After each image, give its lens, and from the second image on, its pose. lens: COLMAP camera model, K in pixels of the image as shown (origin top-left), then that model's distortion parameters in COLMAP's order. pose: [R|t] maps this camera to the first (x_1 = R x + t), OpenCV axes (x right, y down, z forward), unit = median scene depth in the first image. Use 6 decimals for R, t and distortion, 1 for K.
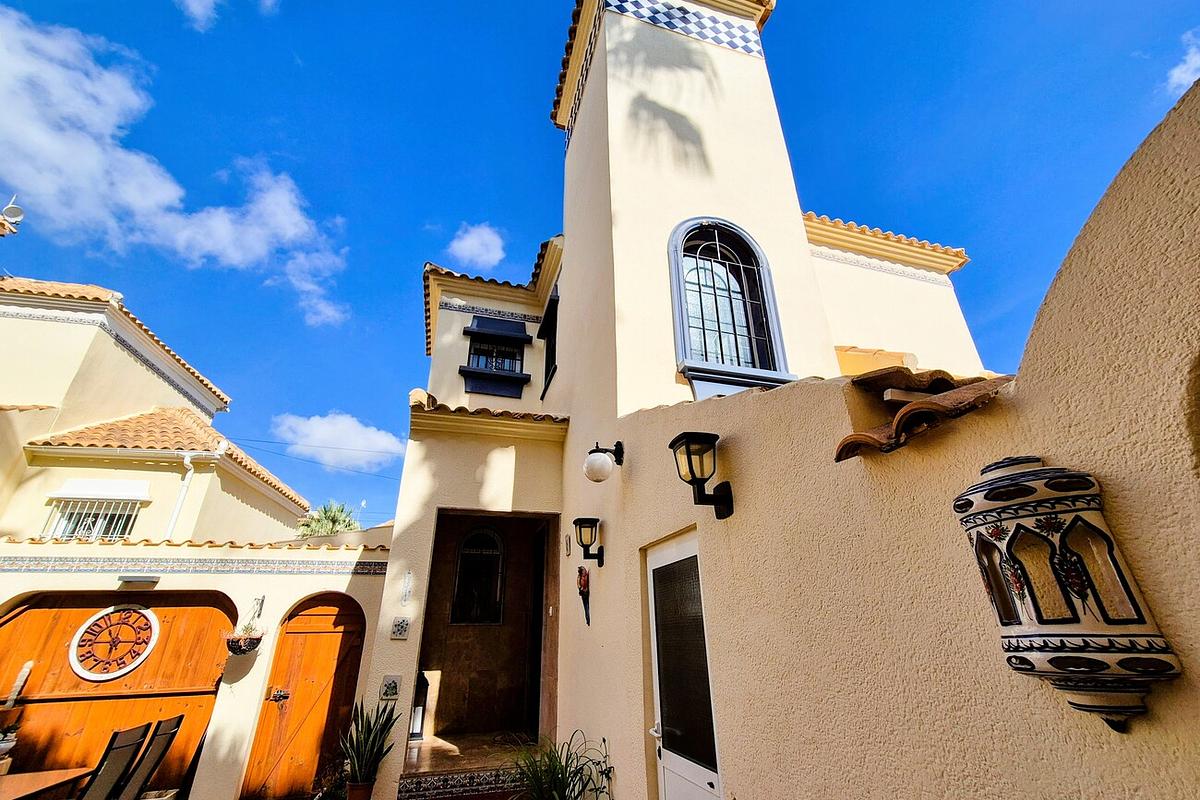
lens RADIAL K [[491.4, 0, 604.1], [0, 491.4, 406.2], [0, 0, 1]] dist [0.000109, 0.001802]
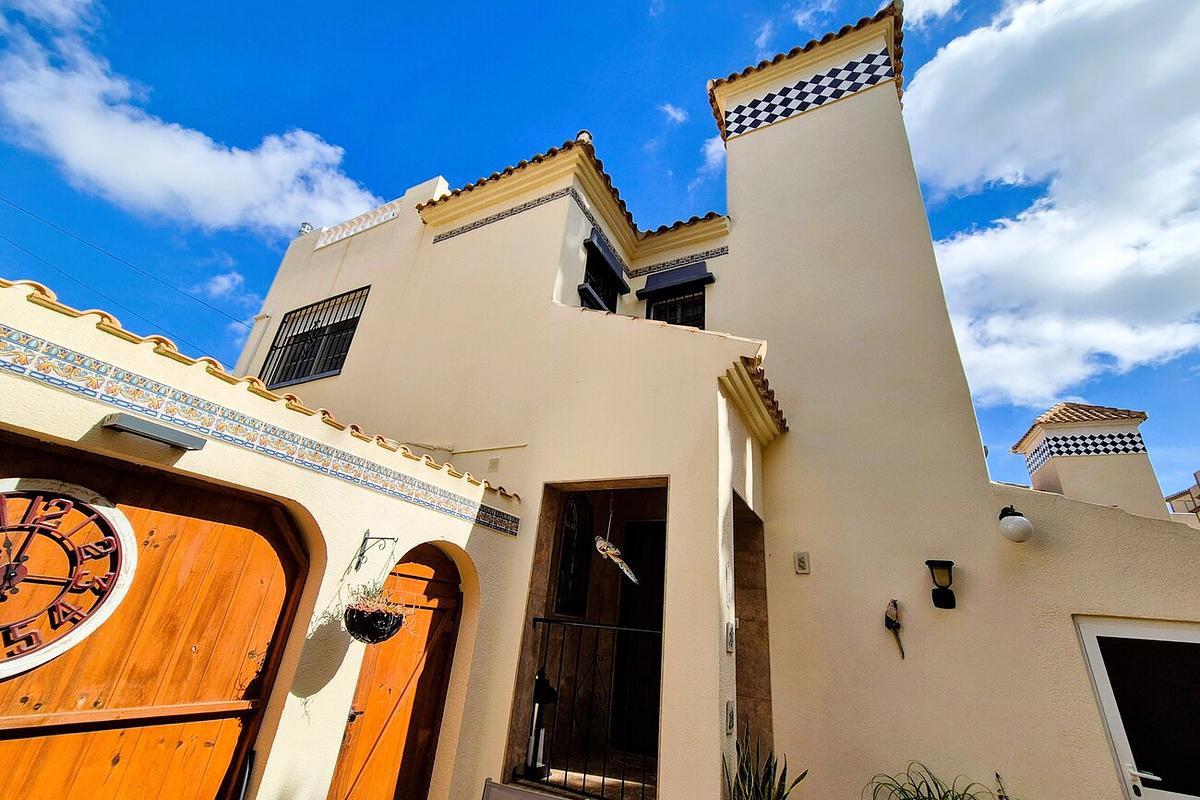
lens RADIAL K [[491.4, 0, 602.5], [0, 491.4, 407.6], [0, 0, 1]] dist [0.000109, 0.001802]
pose [[0.697955, 0.368866, 0.613838, -0.944410], [-0.393010, 0.913829, -0.102270, 0.230837], [-0.598667, -0.169865, 0.782780, 0.479567]]
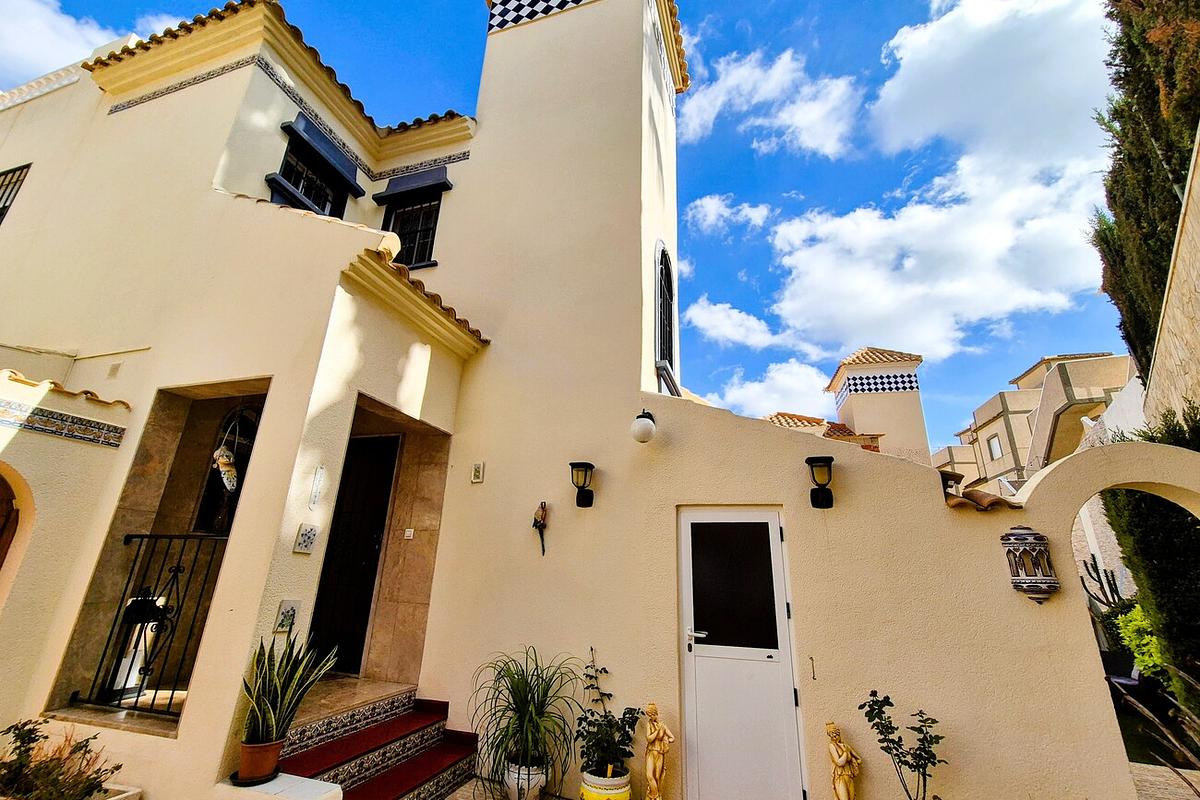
lens RADIAL K [[491.4, 0, 599.5], [0, 491.4, 406.0], [0, 0, 1]] dist [0.000109, 0.001802]
pose [[0.565345, 0.302299, 0.767464, -0.645829], [-0.384824, 0.919624, -0.078757, 0.132184], [-0.729586, -0.250813, 0.636237, 0.222097]]
